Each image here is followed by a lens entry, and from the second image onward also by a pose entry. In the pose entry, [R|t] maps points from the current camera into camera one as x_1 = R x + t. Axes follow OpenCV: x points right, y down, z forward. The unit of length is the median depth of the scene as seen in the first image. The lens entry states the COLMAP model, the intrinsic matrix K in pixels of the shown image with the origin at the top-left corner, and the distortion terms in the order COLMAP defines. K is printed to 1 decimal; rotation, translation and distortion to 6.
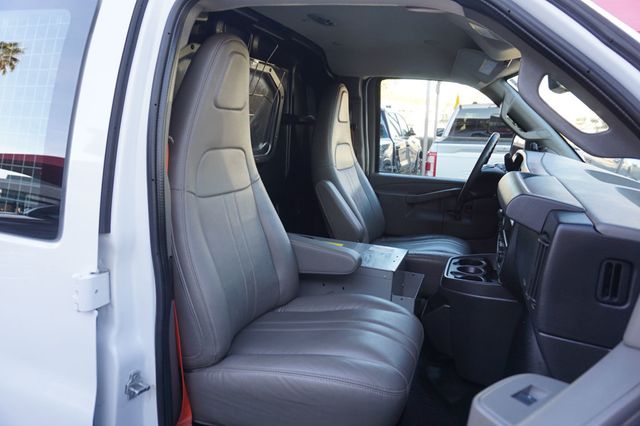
lens RADIAL K [[440.6, 0, 320.0], [0, 440.6, 213.0], [0, 0, 1]] dist [-0.007833, 0.032257]
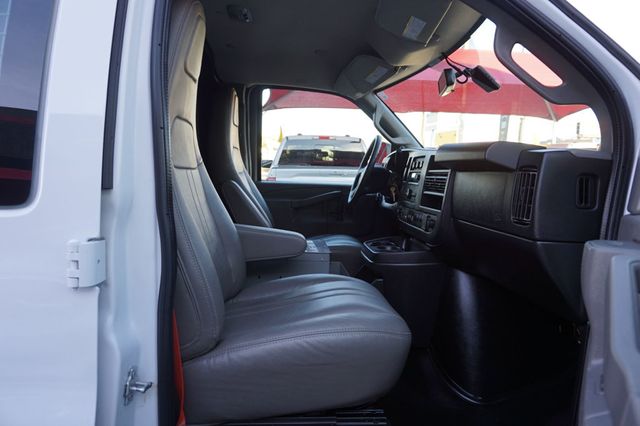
lens RADIAL K [[440.6, 0, 320.0], [0, 440.6, 213.0], [0, 0, 1]] dist [-0.007833, 0.032257]
pose [[0.903780, -0.050076, 0.425057, -0.409067], [0.090438, 0.993051, -0.075304, 0.159325], [-0.418332, 0.106500, 0.902029, 0.088748]]
